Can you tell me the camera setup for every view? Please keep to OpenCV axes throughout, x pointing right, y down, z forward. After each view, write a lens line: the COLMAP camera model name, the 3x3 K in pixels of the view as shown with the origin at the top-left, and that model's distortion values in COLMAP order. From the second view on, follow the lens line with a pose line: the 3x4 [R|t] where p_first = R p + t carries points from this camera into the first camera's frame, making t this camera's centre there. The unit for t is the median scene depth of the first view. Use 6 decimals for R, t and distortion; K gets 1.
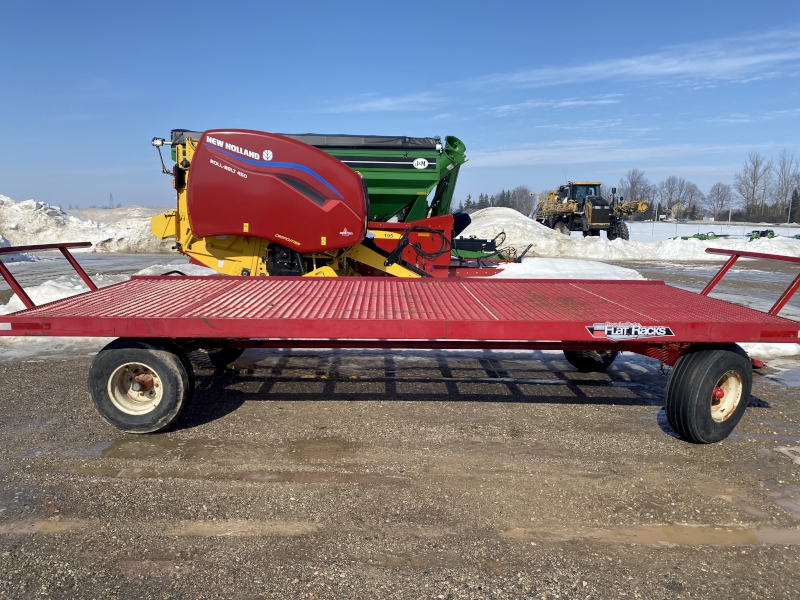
lens RADIAL K [[596.6, 0, 400.3], [0, 596.6, 300.1], [0, 0, 1]] dist [-0.003183, -0.009184]
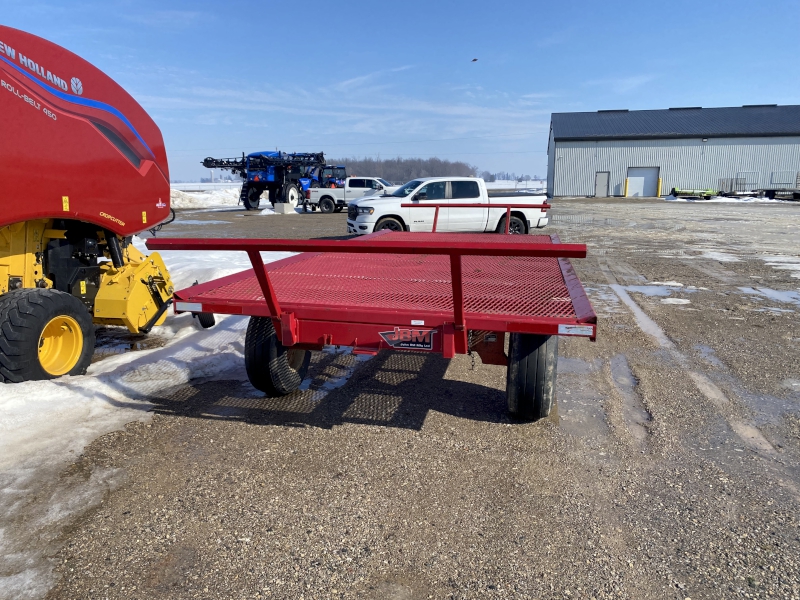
lens RADIAL K [[596.6, 0, 399.1], [0, 596.6, 300.9], [0, 0, 1]] dist [-0.003183, -0.009184]
pose [[0.236521, -0.199660, 0.950891, -0.780300], [0.139952, 0.975454, 0.170006, -0.081681], [-0.961494, 0.092869, 0.258659, 0.534030]]
